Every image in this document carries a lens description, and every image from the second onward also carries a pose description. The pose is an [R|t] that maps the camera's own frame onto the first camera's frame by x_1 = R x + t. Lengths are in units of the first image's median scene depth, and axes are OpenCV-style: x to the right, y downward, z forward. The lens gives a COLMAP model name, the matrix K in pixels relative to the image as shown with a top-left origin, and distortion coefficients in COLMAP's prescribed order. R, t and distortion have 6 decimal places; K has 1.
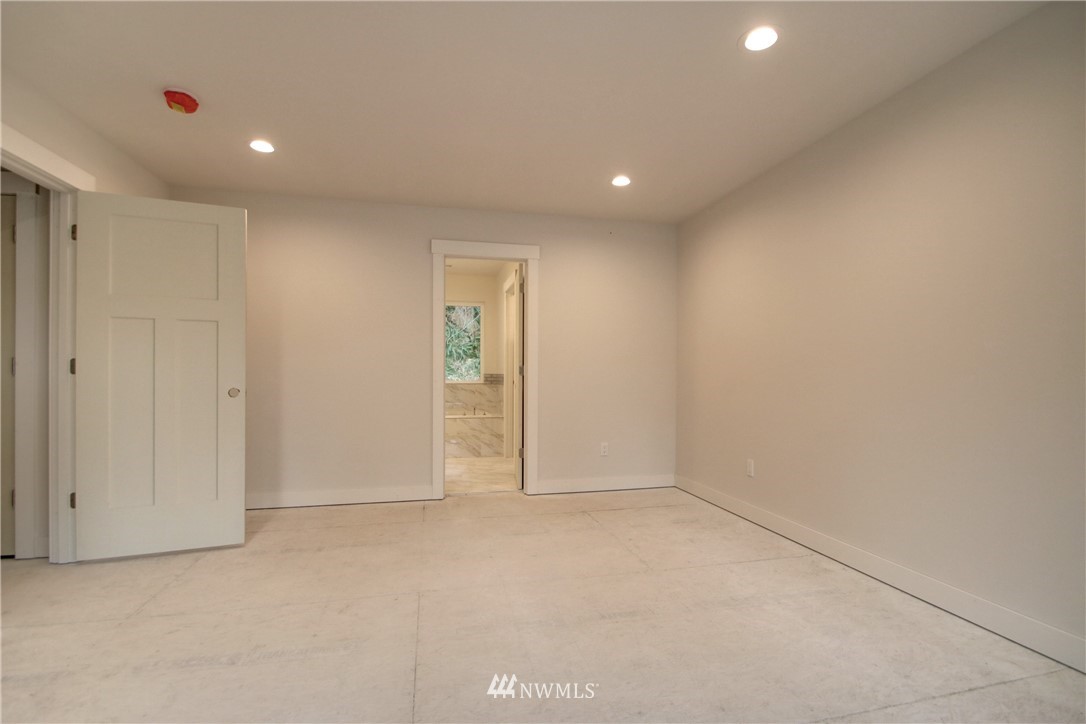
lens RADIAL K [[515.1, 0, 545.1], [0, 515.1, 365.7], [0, 0, 1]] dist [0.008784, -0.000276]
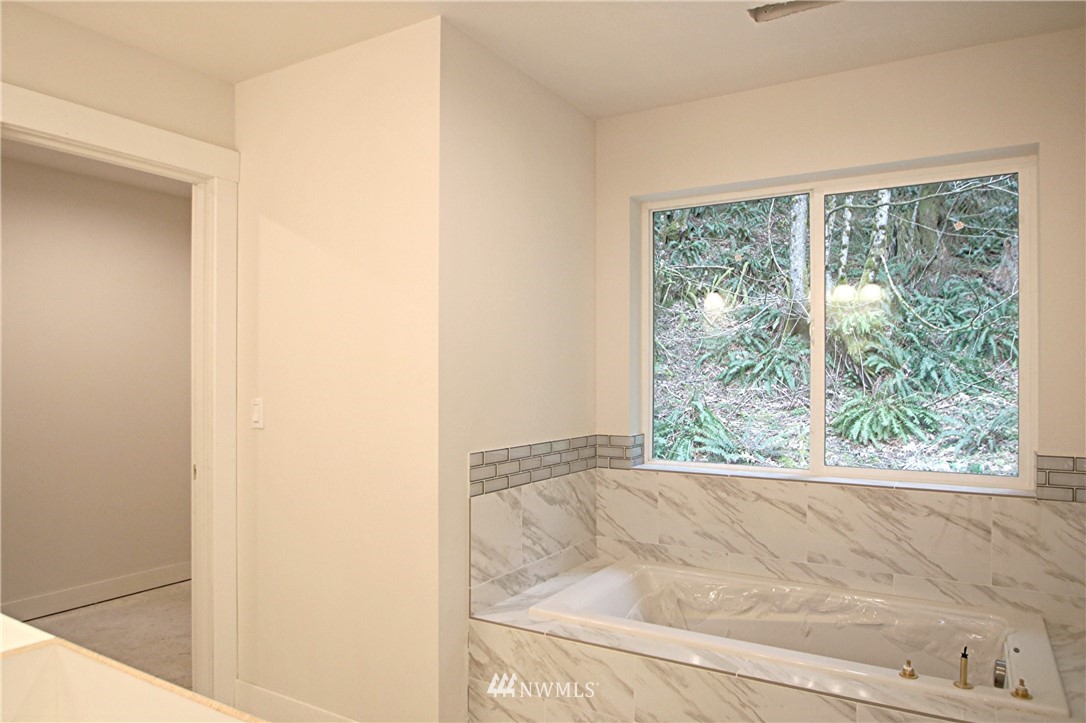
lens RADIAL K [[708.3, 0, 544.5], [0, 708.3, 363.8], [0, 0, 1]] dist [-0.006975, -0.001832]
pose [[0.721845, -0.009574, -0.691988, -0.021157], [0.008416, 0.999952, -0.005055, -0.009020], [0.692003, -0.002175, 0.721891, 0.224243]]
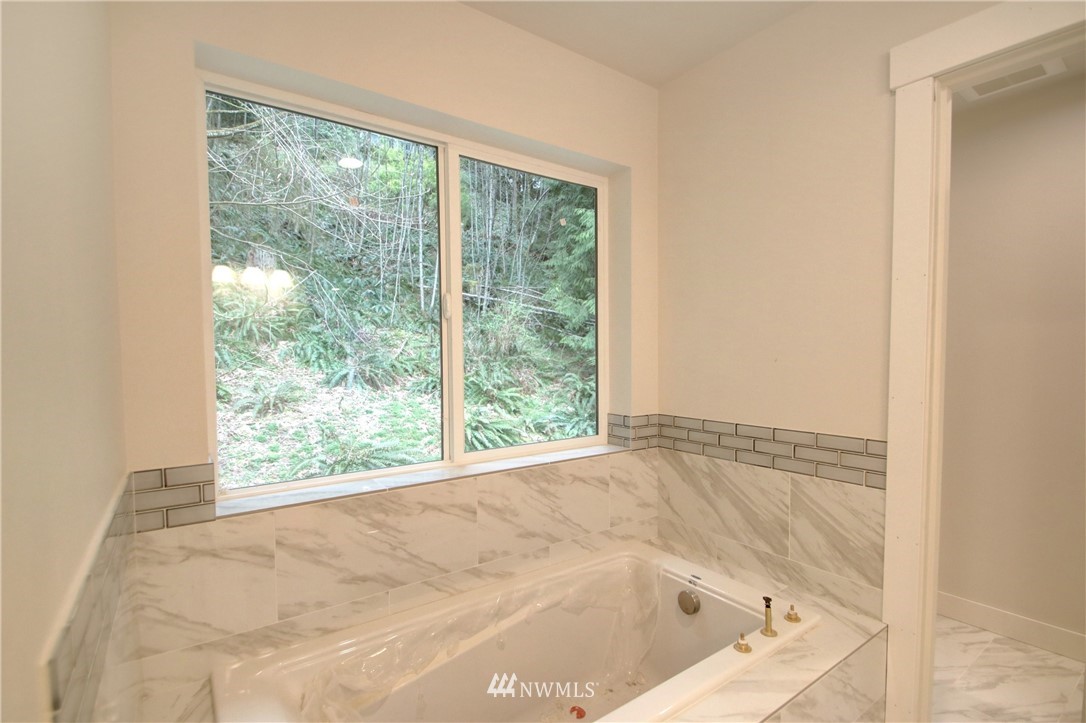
lens RADIAL K [[515.1, 0, 543.7], [0, 515.1, 364.4], [0, 0, 1]] dist [0.008784, -0.000276]
pose [[0.921962, -0.018046, 0.386859, -0.100220], [0.003184, 0.999233, 0.039023, -0.009095], [-0.387266, -0.034746, 0.921313, 0.270706]]
